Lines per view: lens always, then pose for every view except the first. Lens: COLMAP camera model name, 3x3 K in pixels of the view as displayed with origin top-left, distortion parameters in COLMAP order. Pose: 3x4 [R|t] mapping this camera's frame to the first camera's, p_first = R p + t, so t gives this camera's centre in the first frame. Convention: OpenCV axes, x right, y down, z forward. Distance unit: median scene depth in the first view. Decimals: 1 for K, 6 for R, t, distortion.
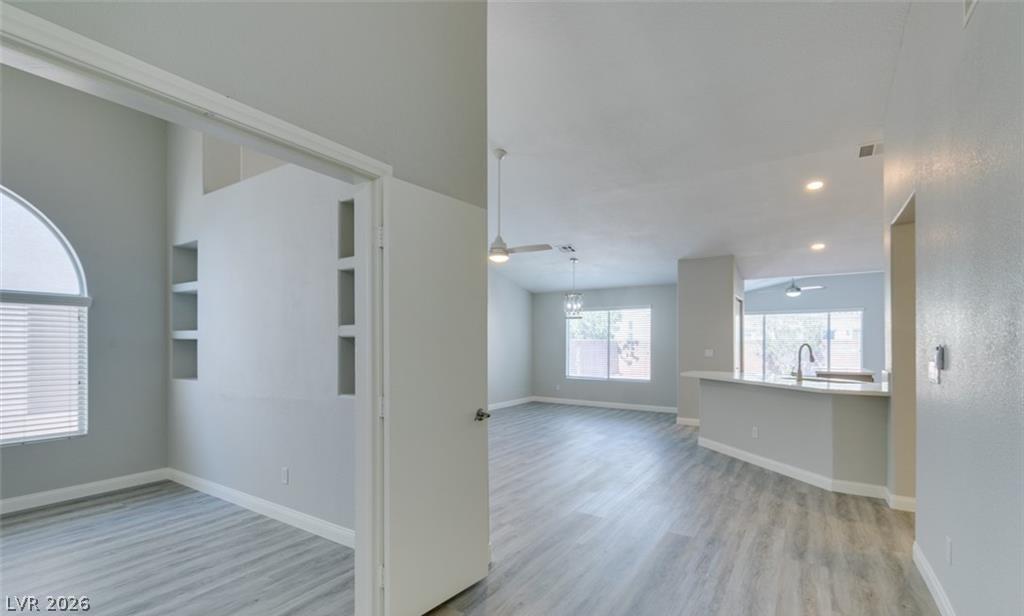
lens RADIAL K [[460.2, 0, 511.0], [0, 460.2, 346.4], [0, 0, 1]] dist [-0.001482, -0.000246]
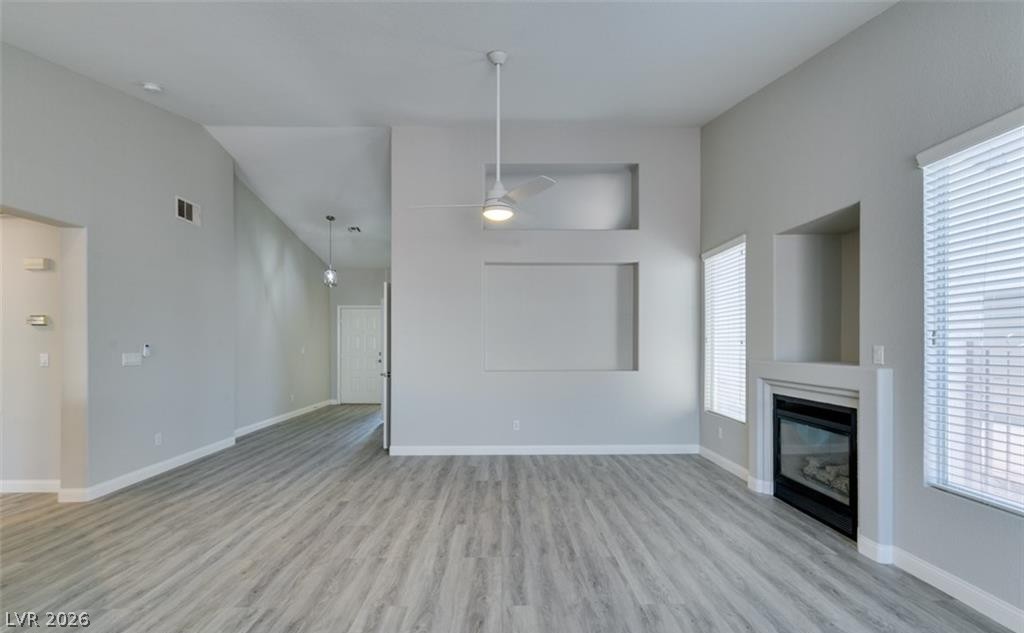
lens RADIAL K [[456.4, 0, 511.1], [0, 456.4, 342.7], [0, 0, 1]] dist [-0.001924, -0.000173]
pose [[-0.828243, 0.000868, -0.560369, 0.218409], [-0.001054, 0.999995, 0.003107, -0.005223], [0.560369, 0.003164, -0.828237, 1.035018]]
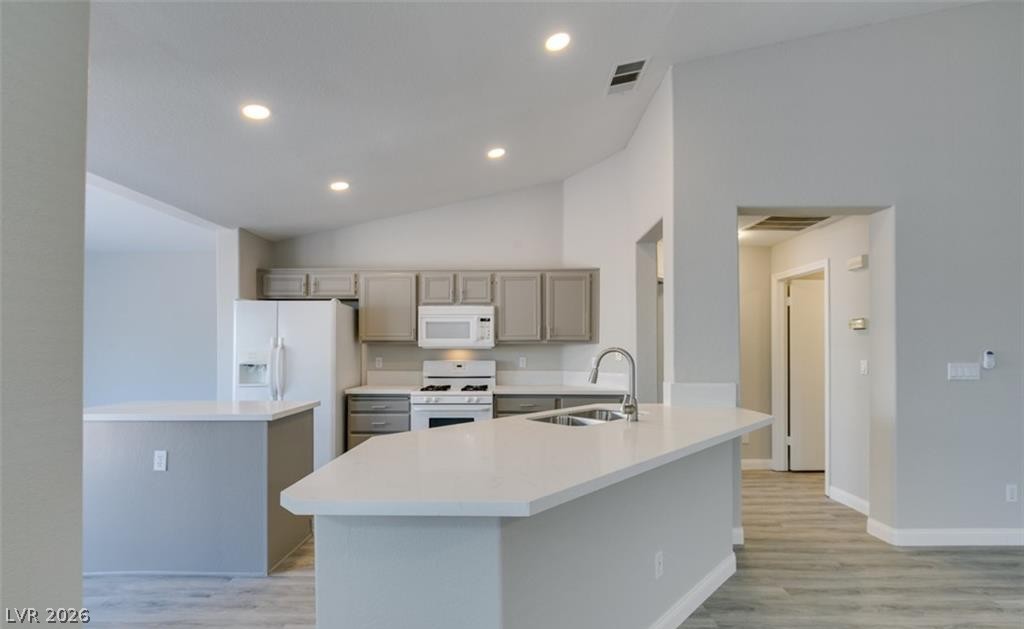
lens RADIAL K [[459.1, 0, 509.5], [0, 459.1, 345.3], [0, 0, 1]] dist [0.000650, -0.001199]
pose [[-0.541653, 0.003786, 0.840594, 0.166959], [0.003223, 0.999992, -0.002427, -0.006072], [-0.840596, 0.001395, -0.541661, 0.869083]]
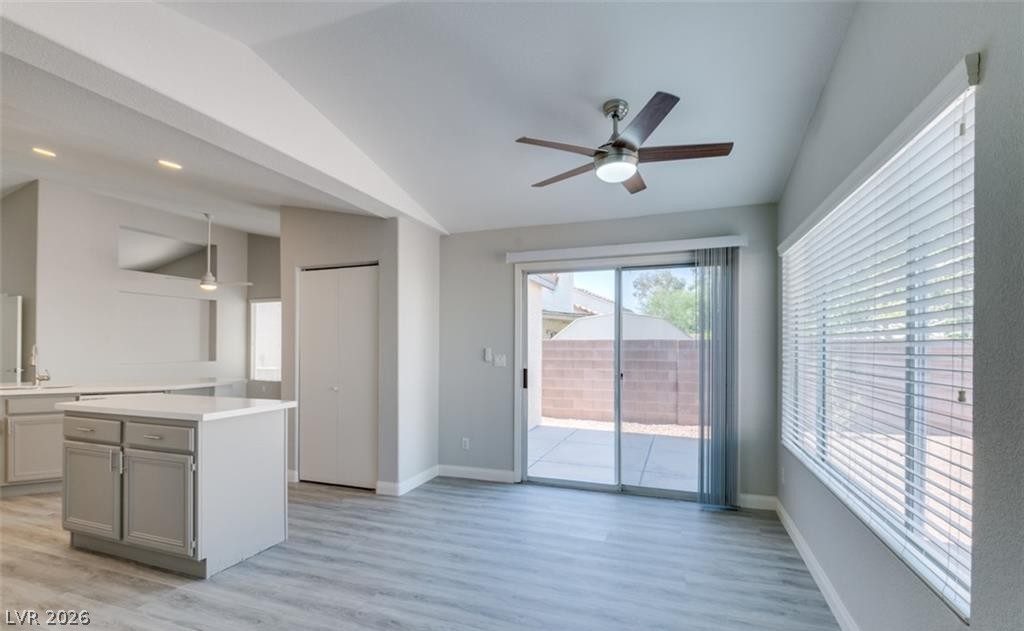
lens RADIAL K [[463.7, 0, 511.4], [0, 463.7, 342.0], [0, 0, 1]] dist [-0.002235, -0.000284]
pose [[0.225613, -0.008598, -0.974179, 1.078055], [-0.006976, 0.999921, -0.010441, -0.005382], [0.974192, 0.009152, 0.225535, 1.065735]]
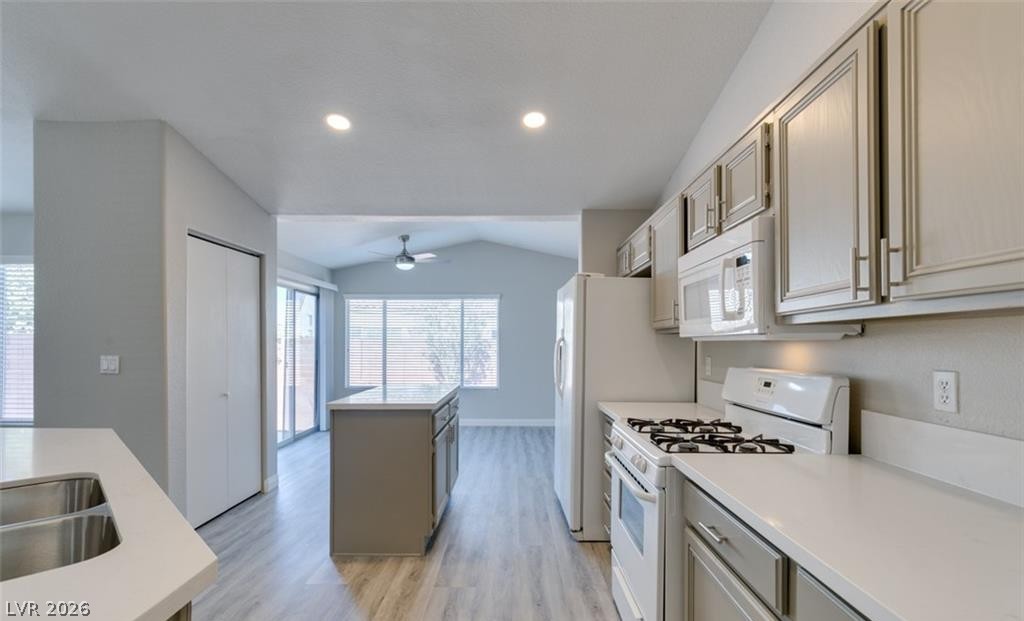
lens RADIAL K [[458.8, 0, 511.5], [0, 458.8, 343.3], [0, 0, 1]] dist [0.001457, 0.000194]
pose [[0.842158, 0.000995, 0.539230, 0.476987], [0.001289, 0.999992, -0.003859, -0.001375], [-0.539229, 0.003945, 0.842150, 0.449923]]
